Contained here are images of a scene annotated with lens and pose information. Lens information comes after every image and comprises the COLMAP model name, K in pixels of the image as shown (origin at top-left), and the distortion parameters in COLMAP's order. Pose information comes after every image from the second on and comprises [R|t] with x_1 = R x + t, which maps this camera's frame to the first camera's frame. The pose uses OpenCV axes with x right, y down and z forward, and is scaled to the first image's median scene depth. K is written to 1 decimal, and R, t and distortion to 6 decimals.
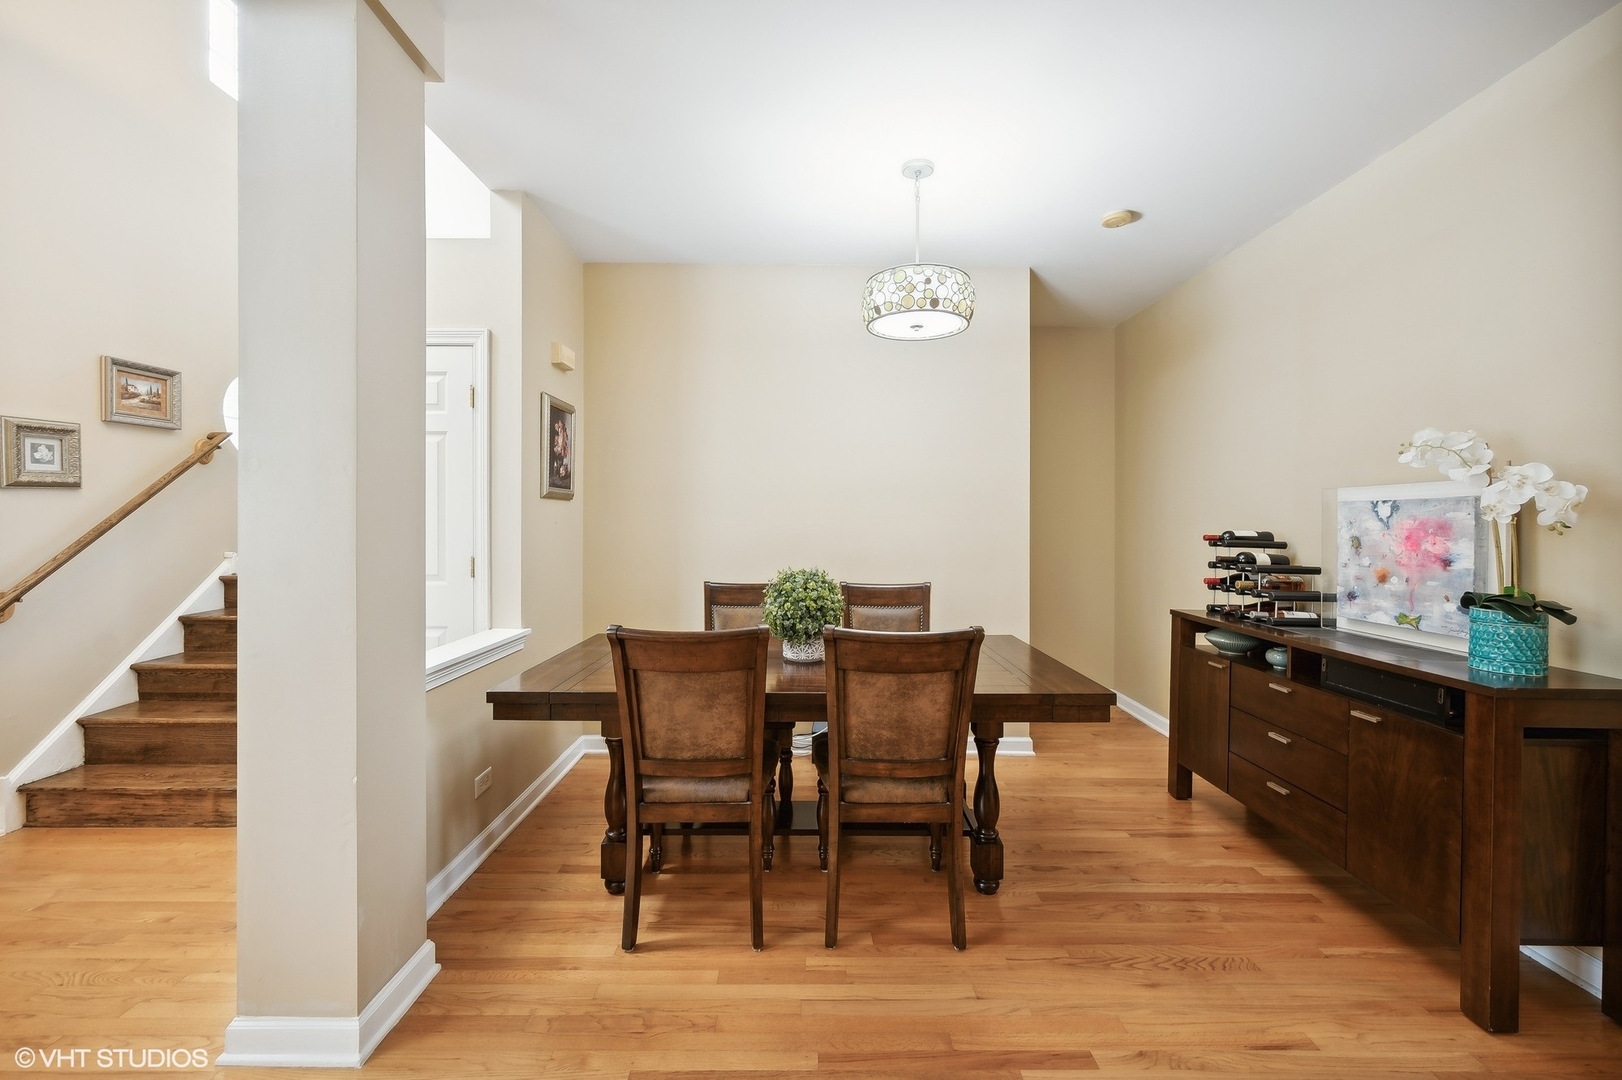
lens RADIAL K [[646.5, 0, 808.2], [0, 646.5, 524.8], [0, 0, 1]] dist [0.002309, -0.000168]
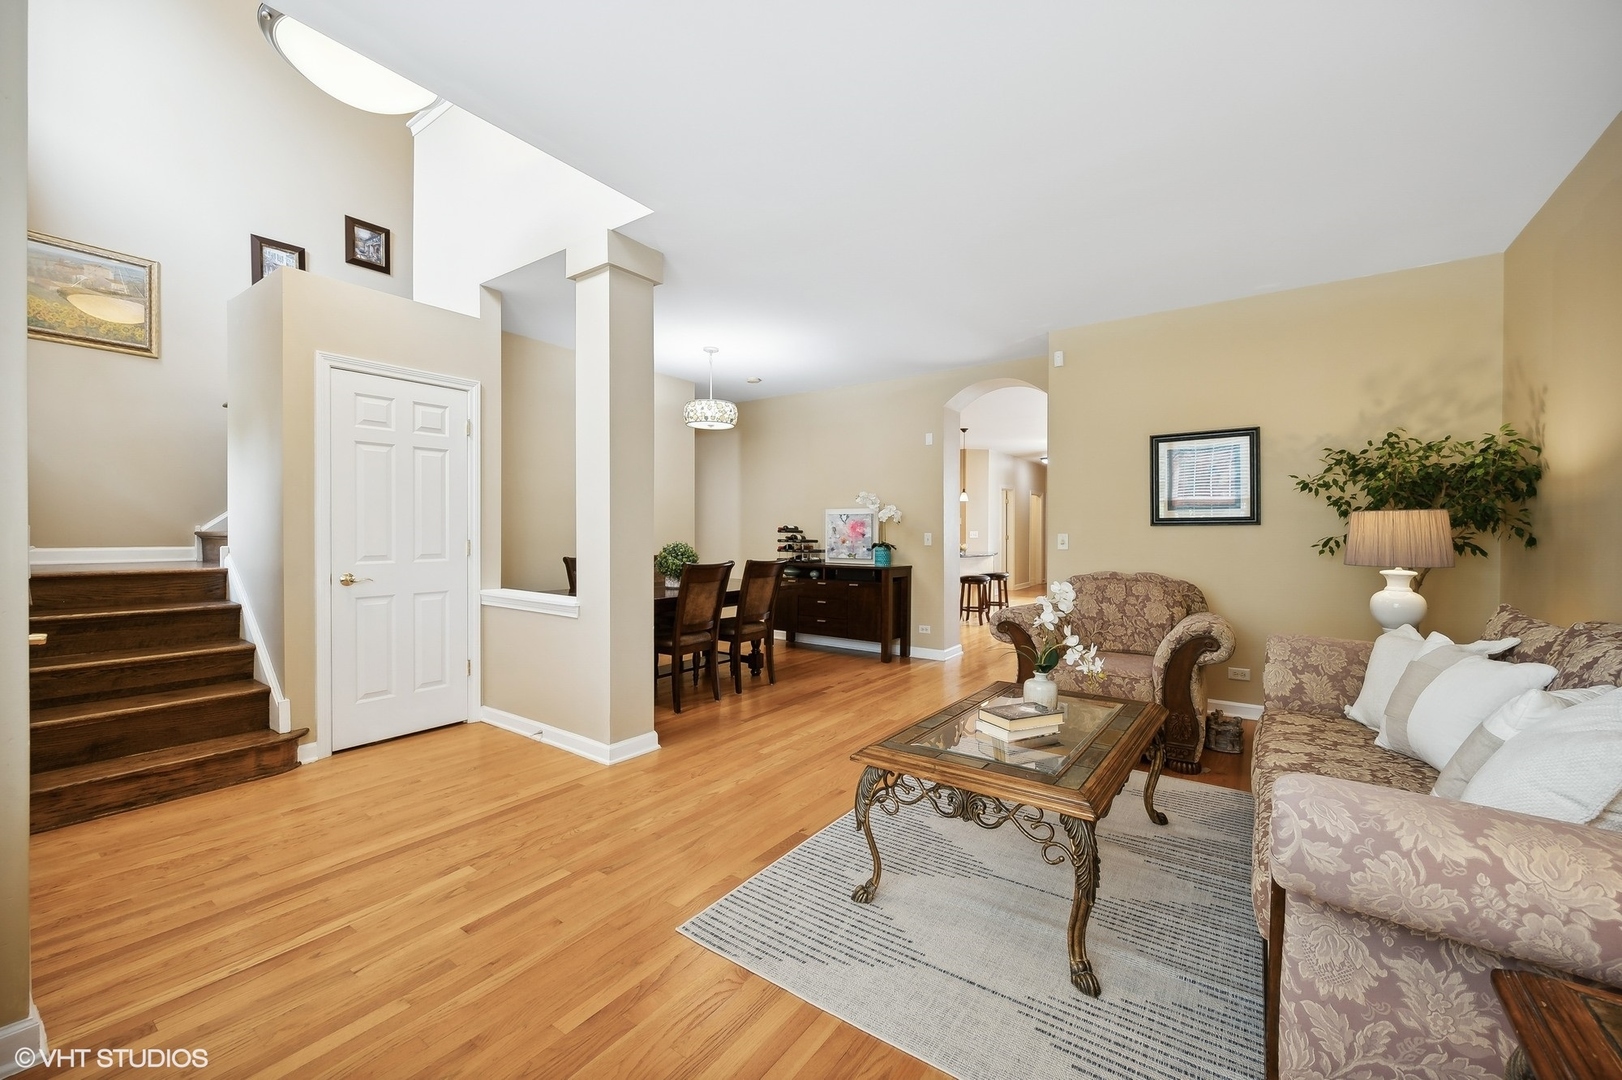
lens RADIAL K [[646.5, 0, 808.2], [0, 646.5, 524.8], [0, 0, 1]] dist [0.002309, -0.000168]
pose [[0.585630, 0.006823, 0.810550, -1.407442], [-0.001421, 0.999972, -0.007390, 0.028198], [-0.810578, 0.003176, 0.585623, -0.496936]]
